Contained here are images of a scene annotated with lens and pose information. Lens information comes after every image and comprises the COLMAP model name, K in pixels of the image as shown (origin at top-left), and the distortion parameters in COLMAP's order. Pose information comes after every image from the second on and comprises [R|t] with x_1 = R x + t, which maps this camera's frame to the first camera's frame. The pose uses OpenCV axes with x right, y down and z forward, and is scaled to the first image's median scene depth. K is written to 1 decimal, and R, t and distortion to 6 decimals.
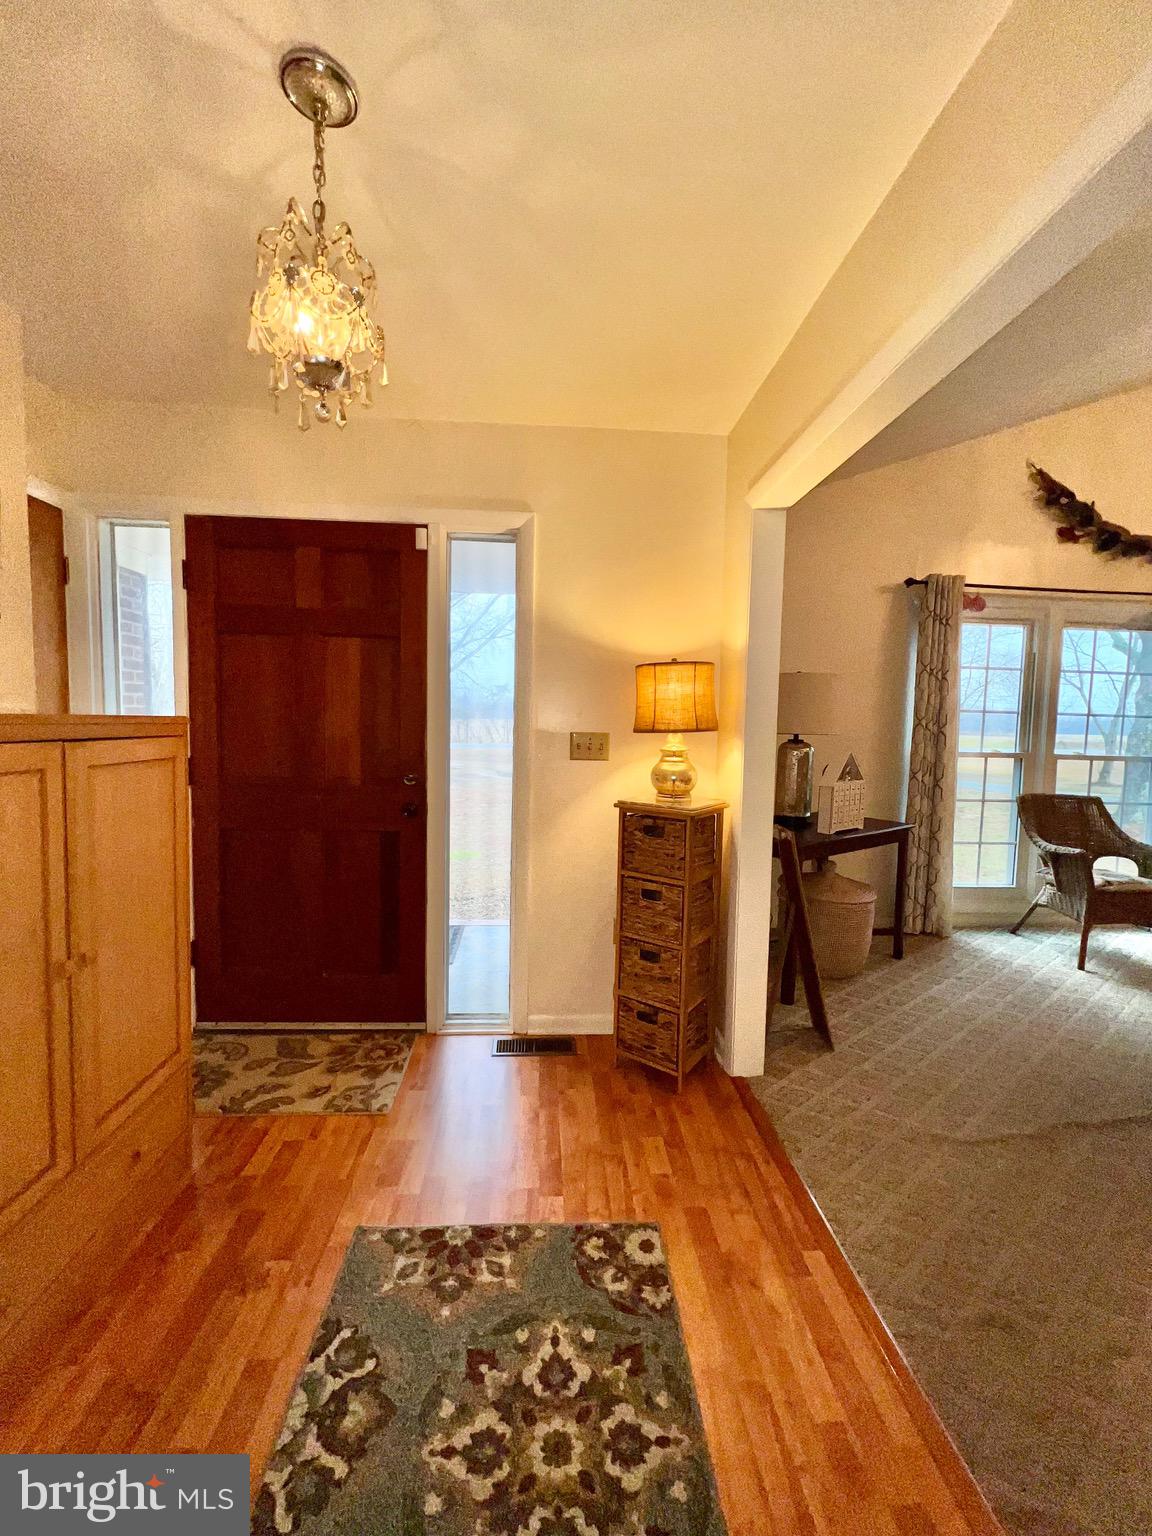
lens RADIAL K [[615.9, 0, 576.0], [0, 615.9, 766.1], [0, 0, 1]] dist [0.001937, 0.000016]
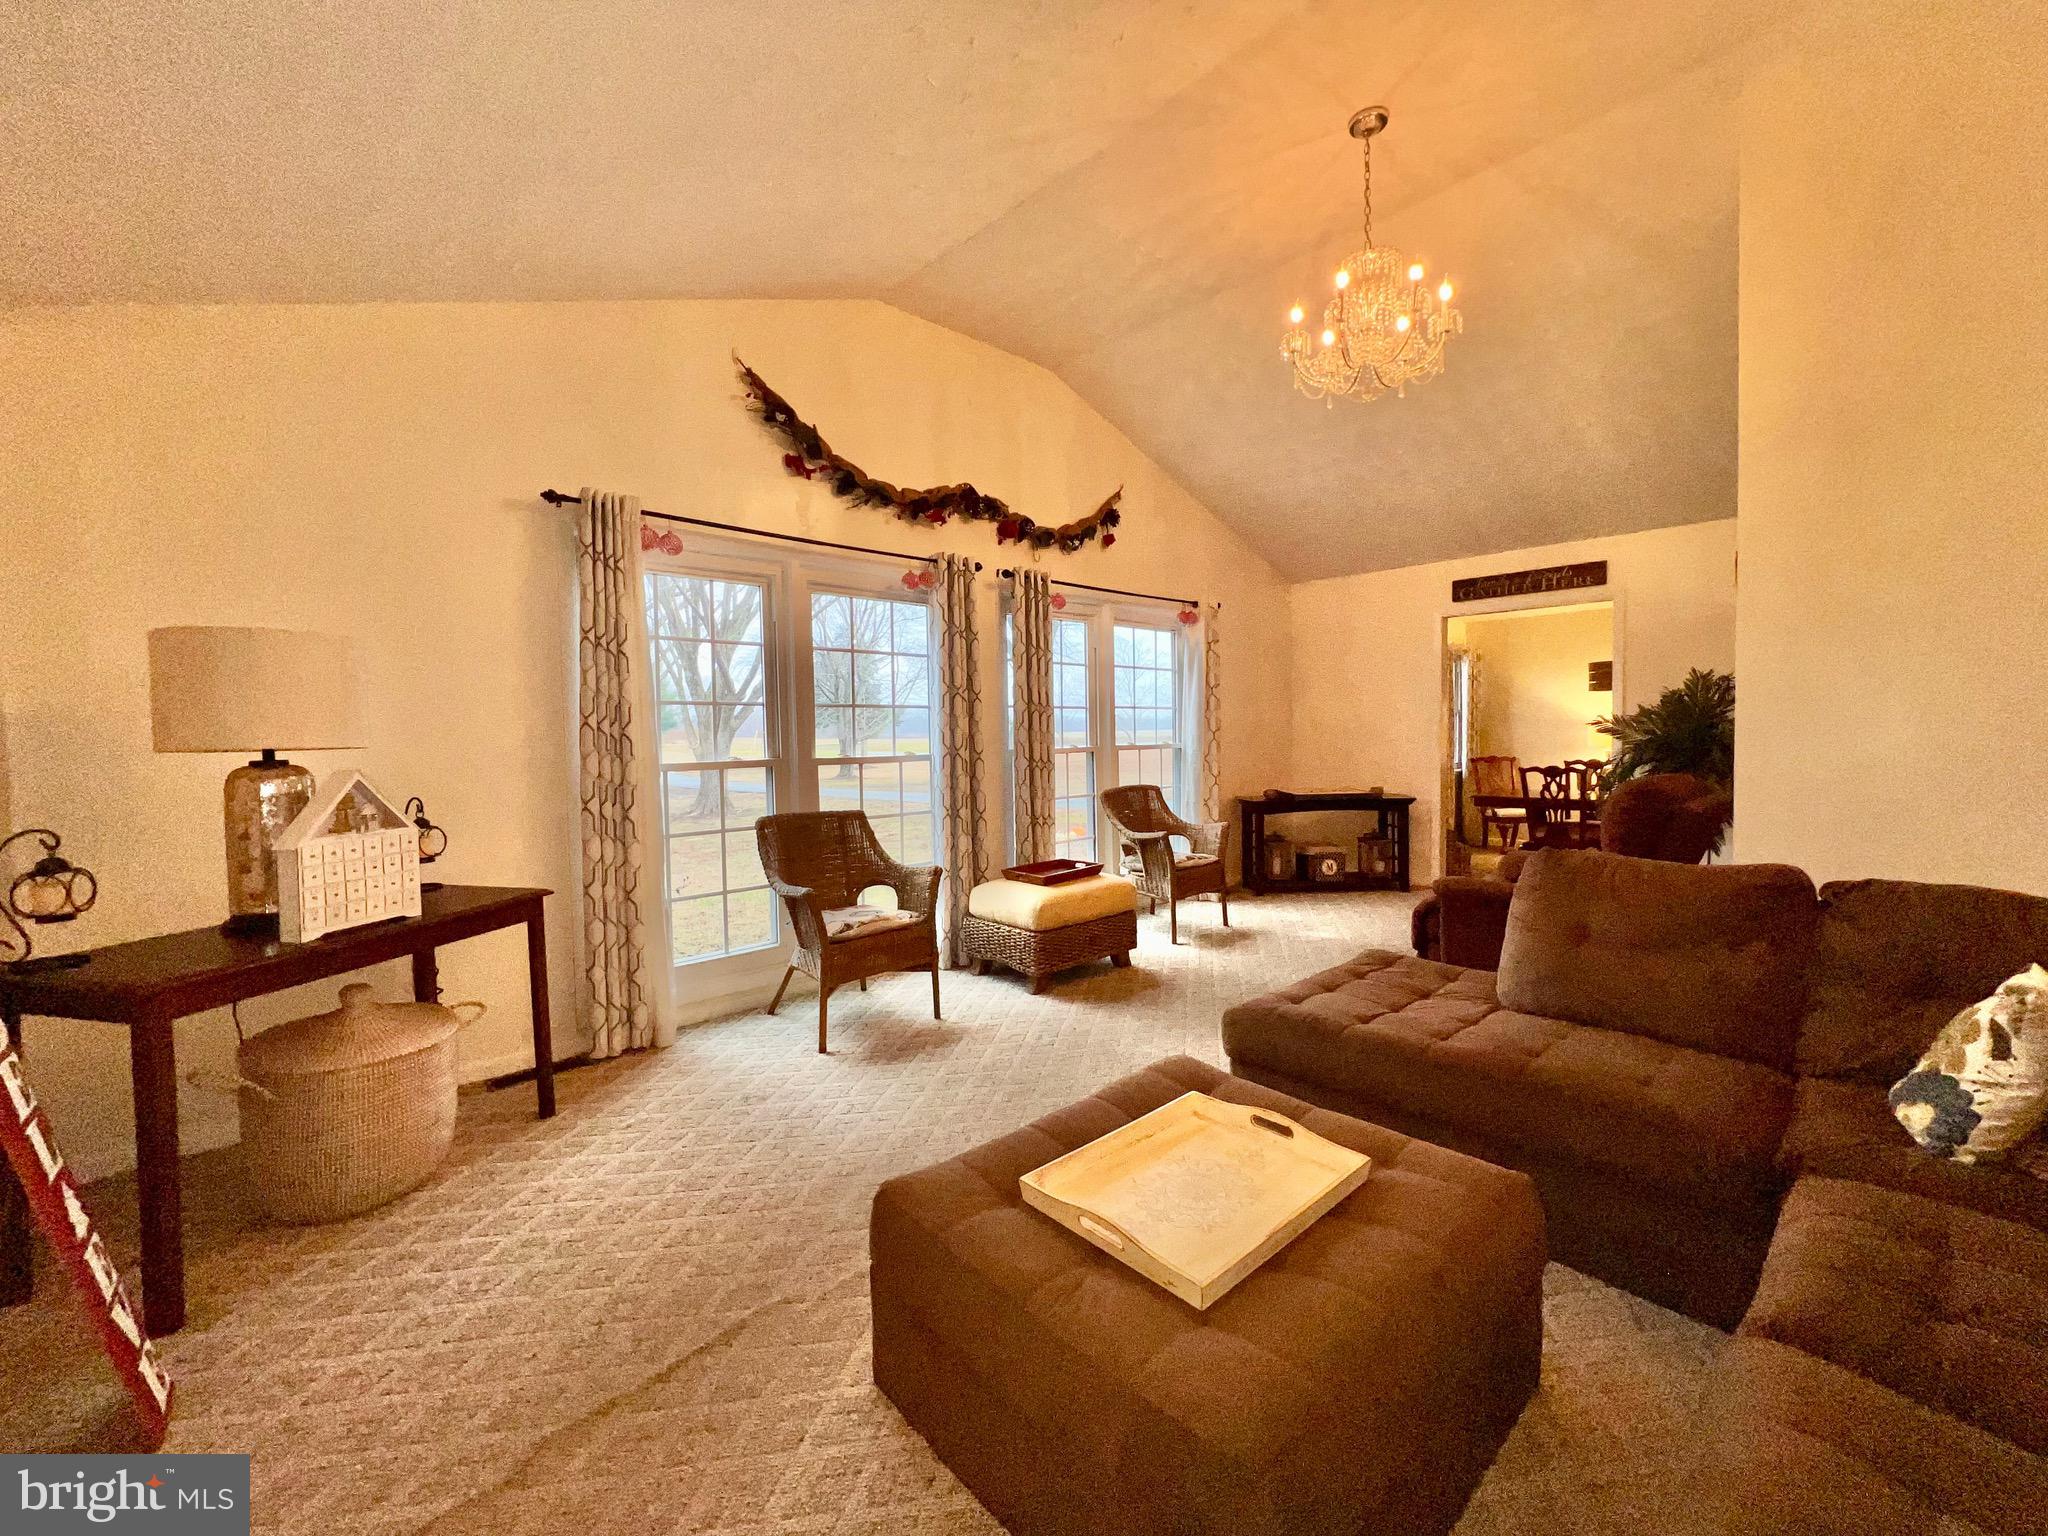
lens RADIAL K [[821.2, 0, 1019.1], [0, 821.2, 762.5], [0, 0, 1]] dist [0.001937, 0.000016]
pose [[0.779370, -0.061195, 0.623568, 0.369522], [0.080043, 0.996789, -0.002220, 0.008267], [-0.621430, 0.051643, 0.781766, 0.071690]]
